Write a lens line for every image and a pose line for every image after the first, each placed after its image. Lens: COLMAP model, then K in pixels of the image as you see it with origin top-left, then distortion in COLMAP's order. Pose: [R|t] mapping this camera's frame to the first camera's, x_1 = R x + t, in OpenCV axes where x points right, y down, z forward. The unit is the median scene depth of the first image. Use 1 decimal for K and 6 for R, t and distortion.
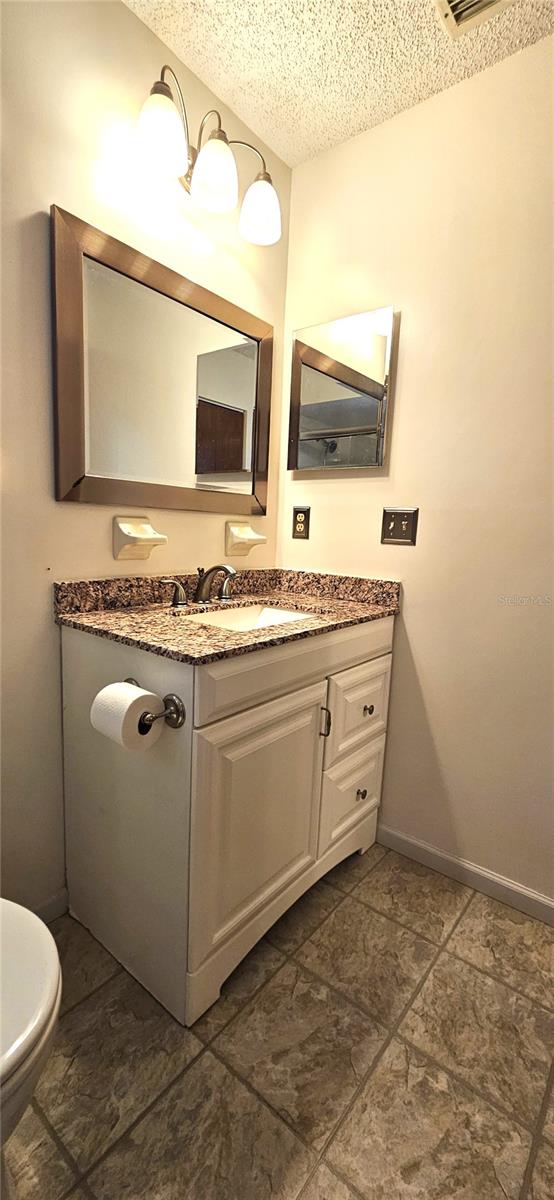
lens RADIAL K [[492.9, 0, 269.3], [0, 492.9, 600.8], [0, 0, 1]] dist [-0.002714, 0.001377]
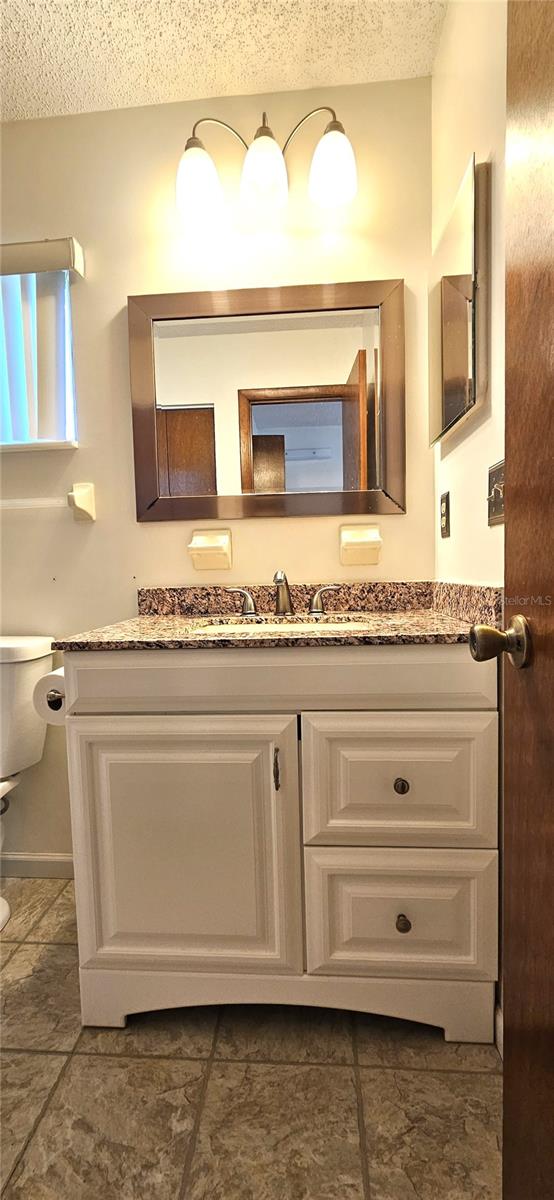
lens RADIAL K [[492.9, 0, 272.0], [0, 492.9, 599.5], [0, 0, 1]] dist [-0.002714, 0.001377]
pose [[0.571558, -0.004608, -0.820549, 0.720052], [-0.072290, 0.995813, -0.055946, 0.032662], [0.817371, 0.091294, 0.568832, 0.552328]]
